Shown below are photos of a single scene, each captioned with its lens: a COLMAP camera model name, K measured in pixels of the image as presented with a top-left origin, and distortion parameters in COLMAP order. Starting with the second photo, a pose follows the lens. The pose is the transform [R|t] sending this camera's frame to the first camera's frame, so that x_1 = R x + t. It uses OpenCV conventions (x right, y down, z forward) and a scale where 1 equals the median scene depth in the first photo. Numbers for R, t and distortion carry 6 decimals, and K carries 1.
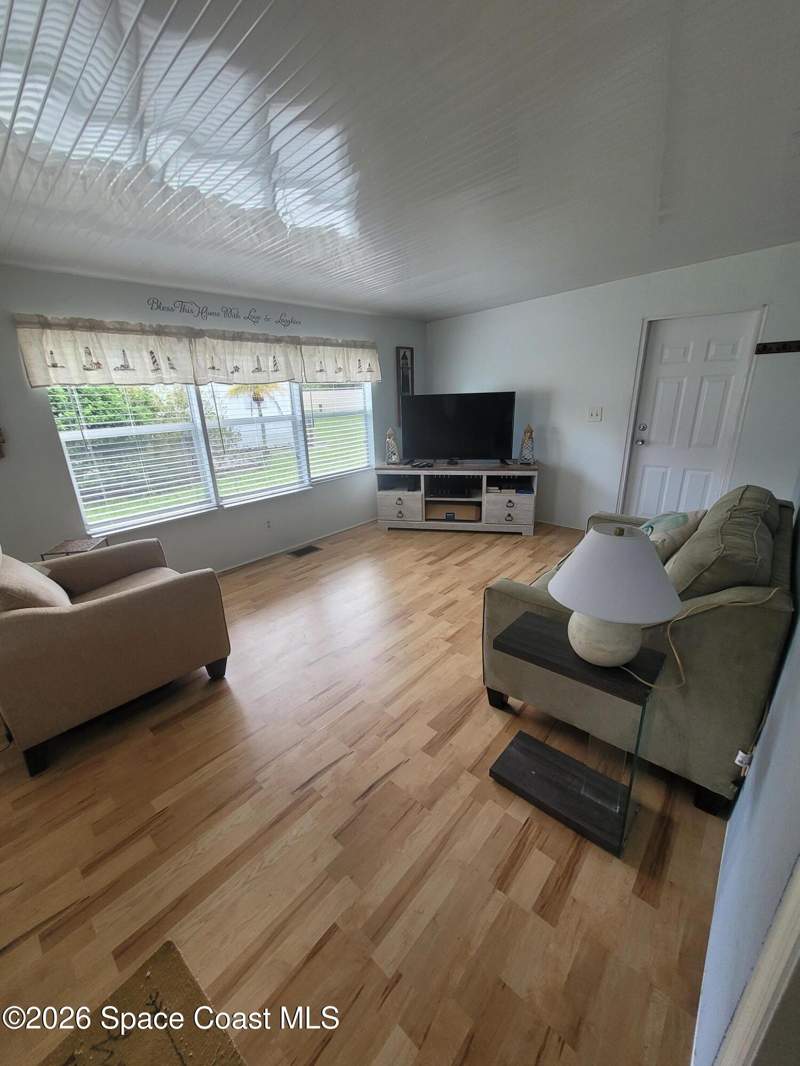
lens RADIAL K [[416.4, 0, 396.7], [0, 416.4, 529.4], [0, 0, 1]] dist [0.000815, -0.000187]
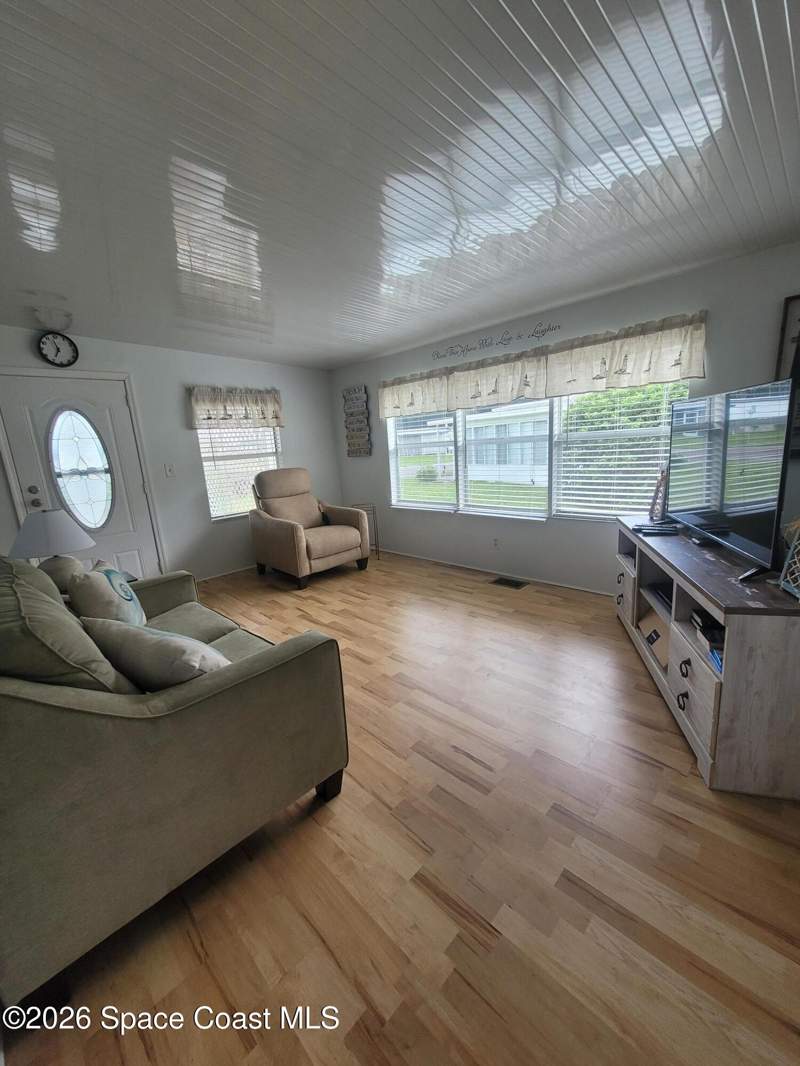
lens RADIAL K [[416.4, 0, 398.0], [0, 416.4, 539.0], [0, 0, 1]] dist [0.000815, -0.000187]
pose [[-0.040462, 0.263216, -0.963888, 0.720579], [-0.249073, 0.931568, 0.264846, -0.244228], [0.967639, 0.250795, 0.027867, 0.786938]]
